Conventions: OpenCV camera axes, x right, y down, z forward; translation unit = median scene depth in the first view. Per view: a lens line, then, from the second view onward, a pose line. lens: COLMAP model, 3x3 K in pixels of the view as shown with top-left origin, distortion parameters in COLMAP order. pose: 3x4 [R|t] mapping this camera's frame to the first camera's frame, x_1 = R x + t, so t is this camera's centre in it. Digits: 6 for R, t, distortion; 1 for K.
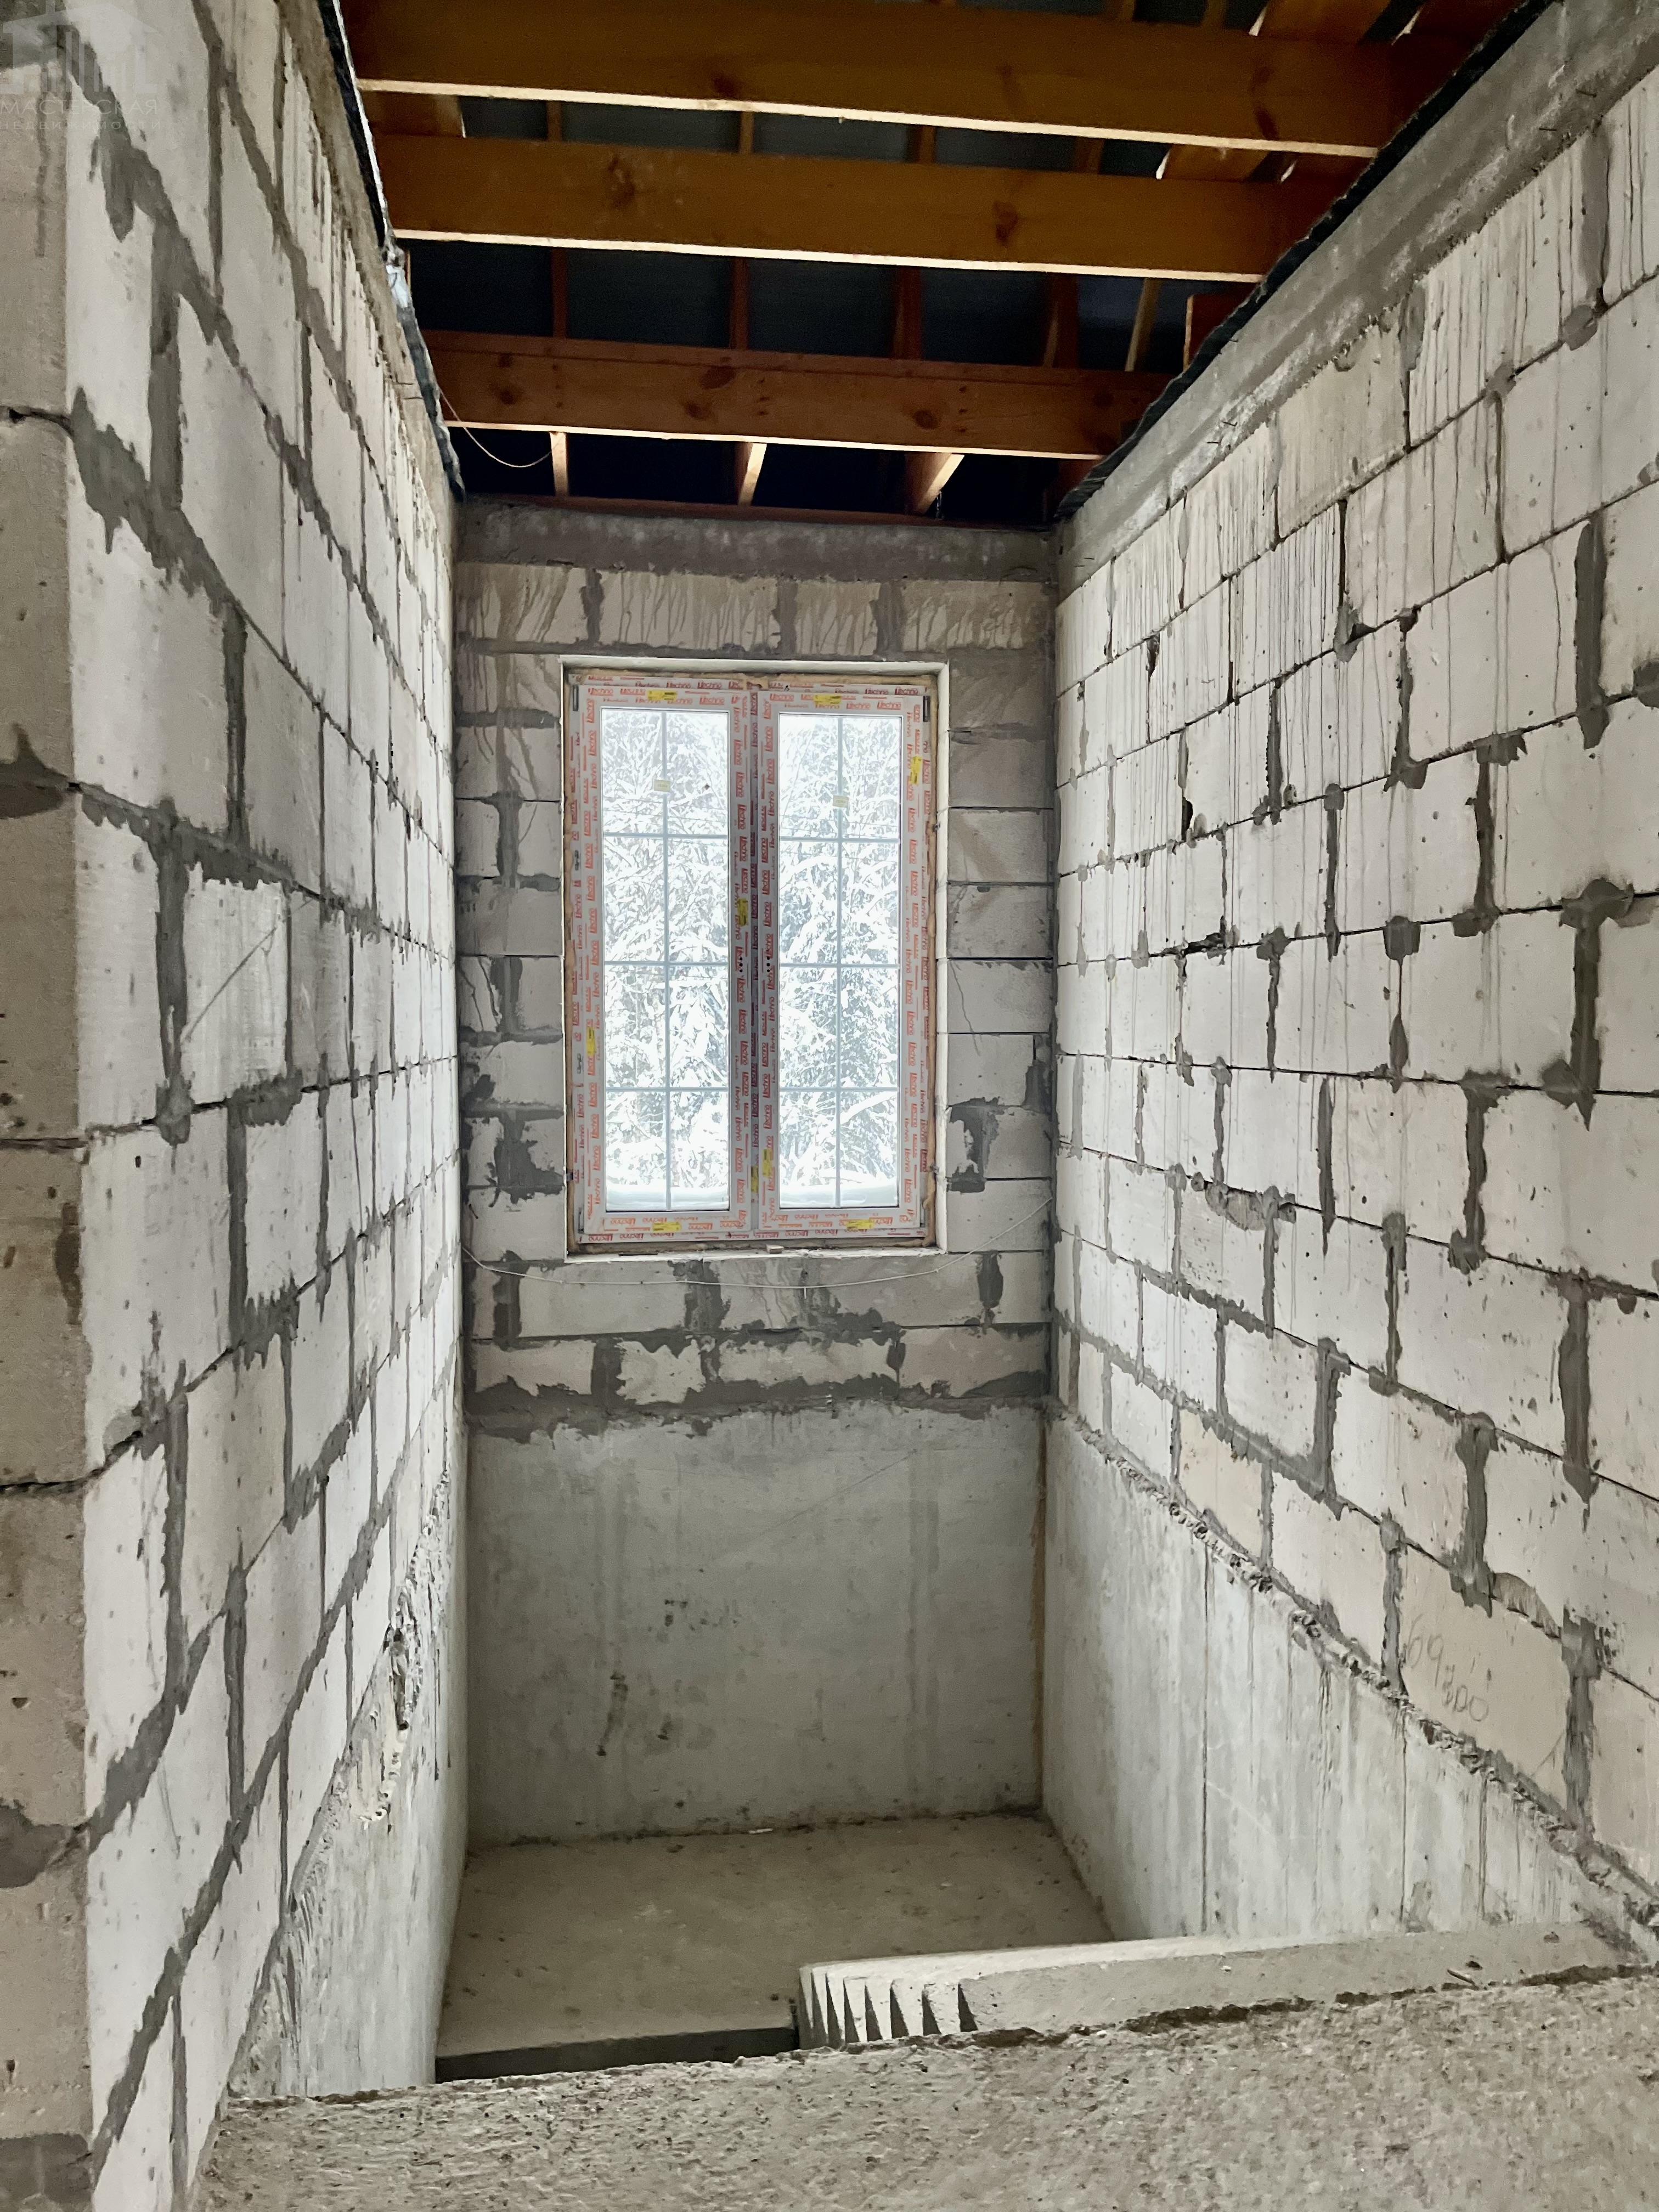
lens RADIAL K [[1662.4, 0, 830.0], [0, 1662.4, 1107.7], [0, 0, 1]] dist [0.055925, -0.055201]
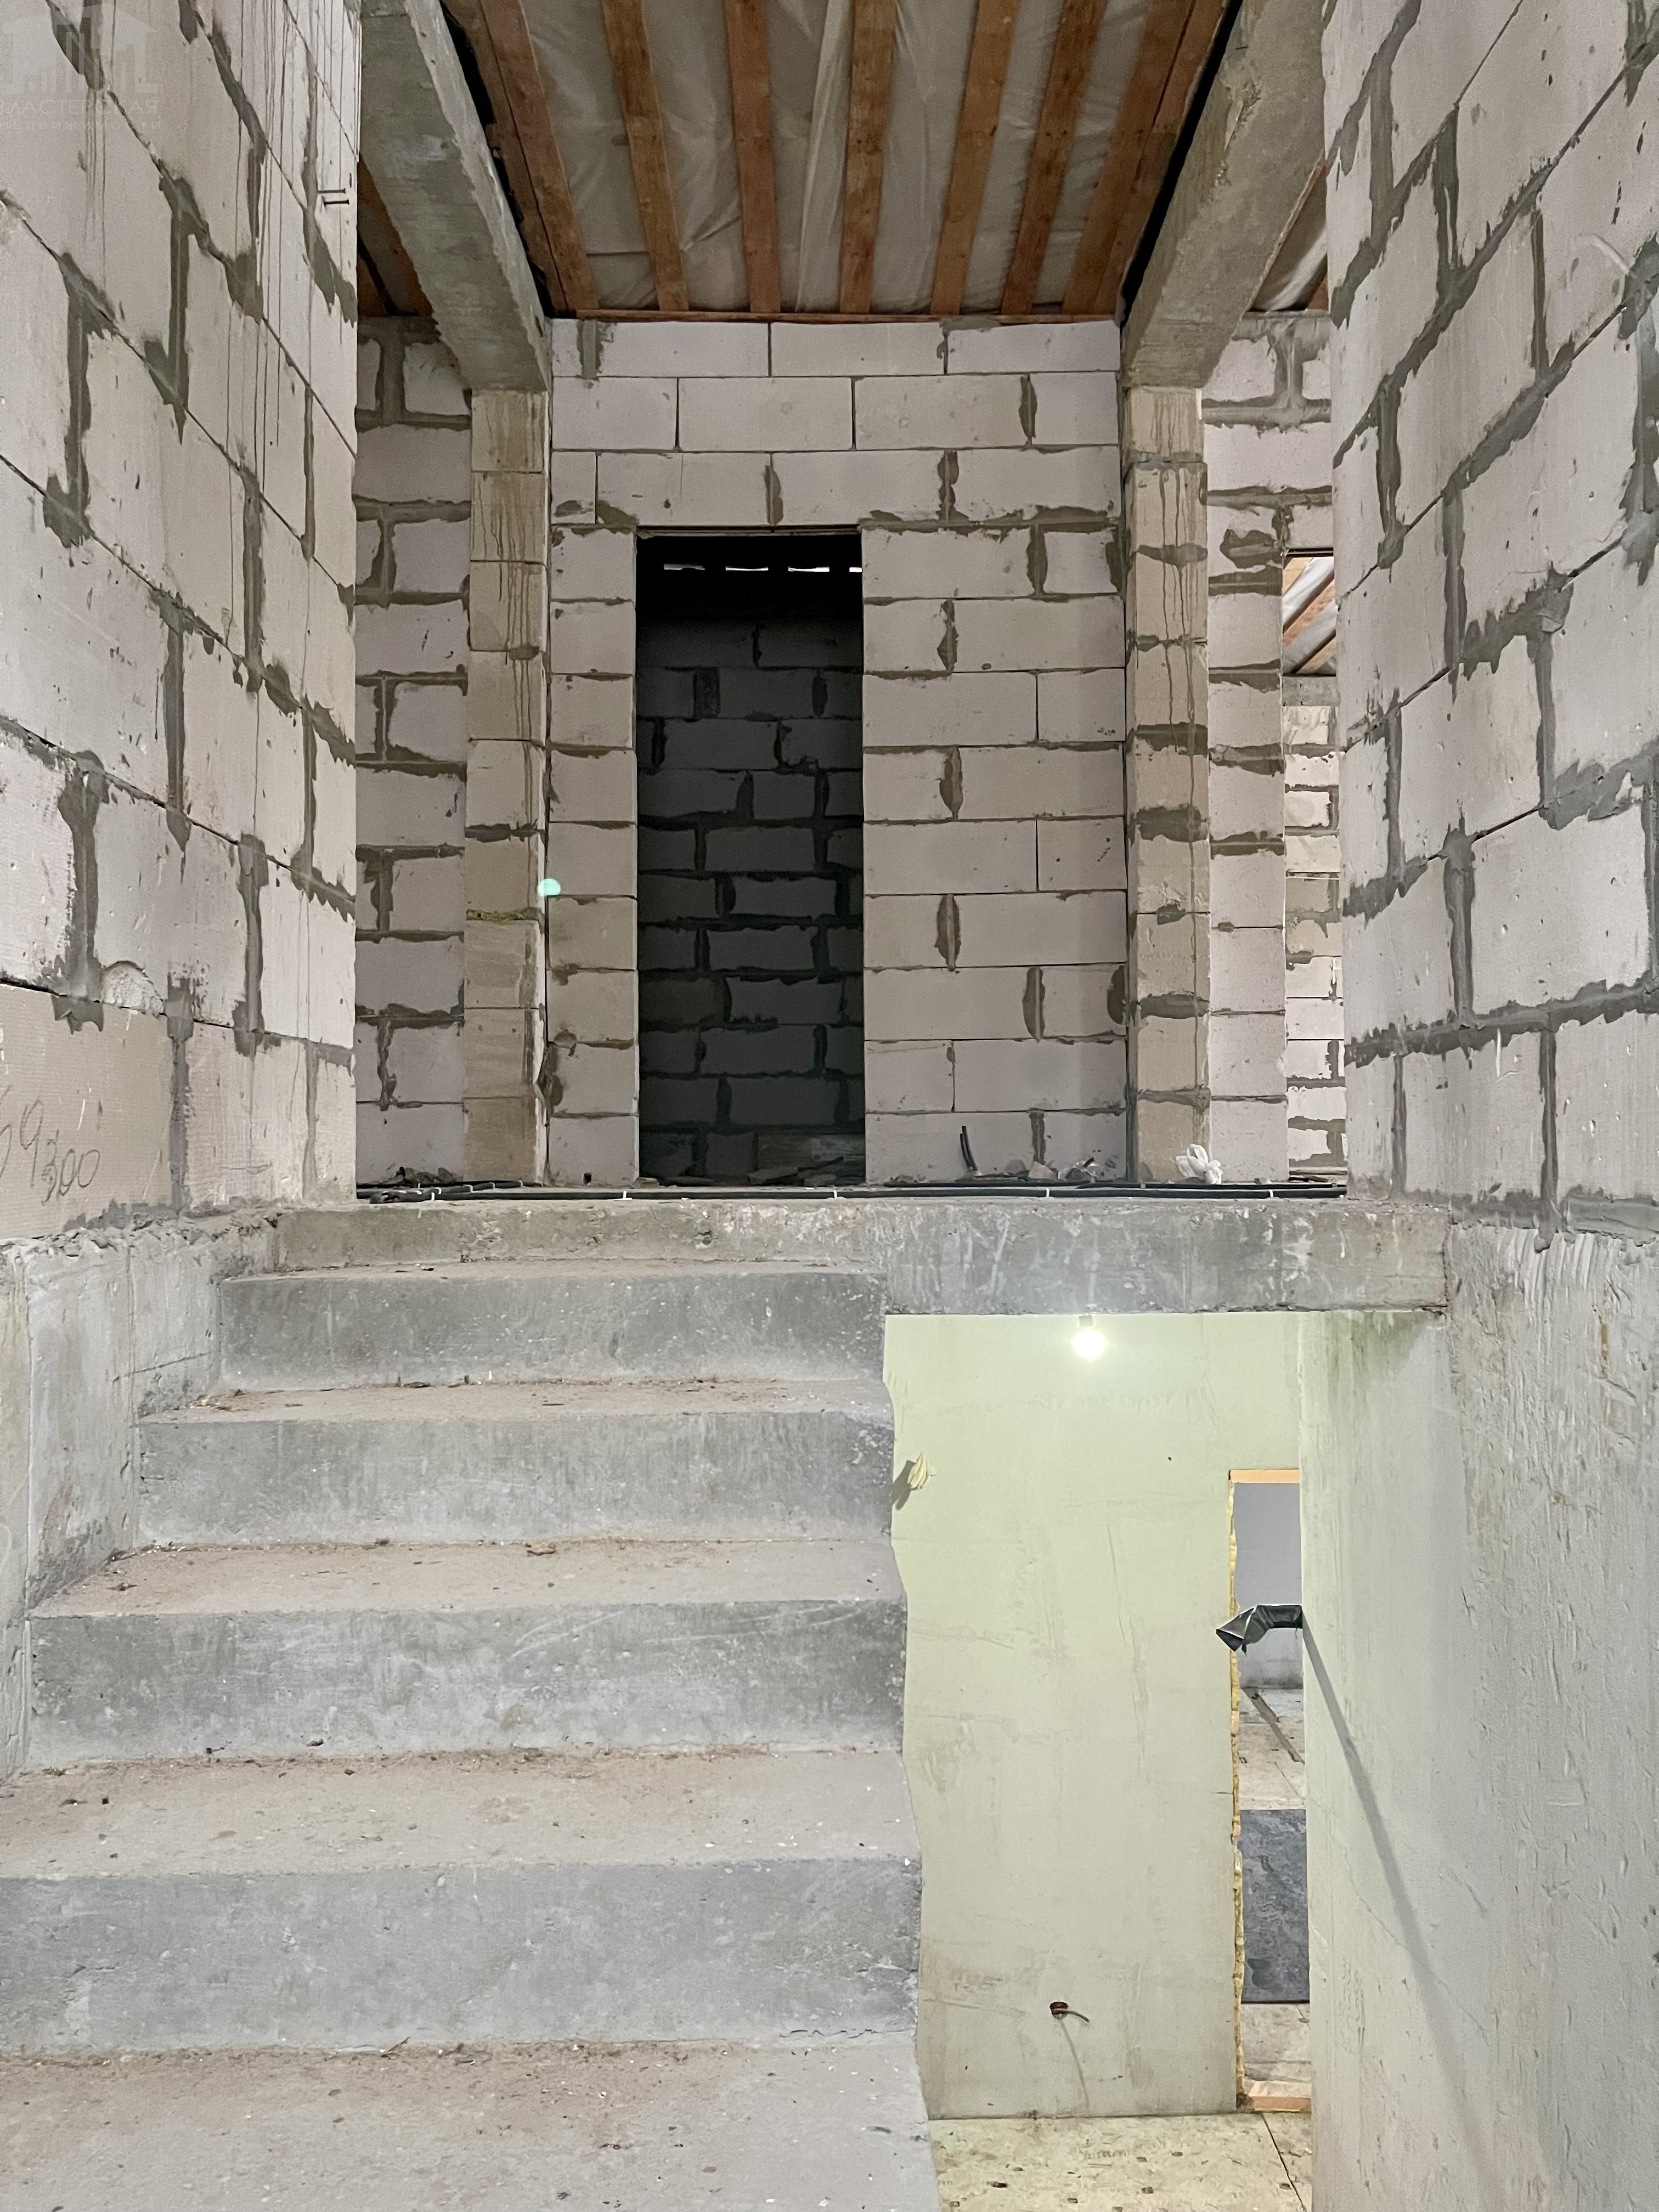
lens RADIAL K [[1662.4, 0, 830.0], [0, 1662.4, 1110.4], [0, 0, 1]] dist [0.055925, -0.055201]
pose [[-0.990588, 0.006377, 0.136730, -0.023996], [0.009823, 0.999651, 0.024542, 0.332436], [-0.136526, 0.025654, -0.990304, 1.732009]]
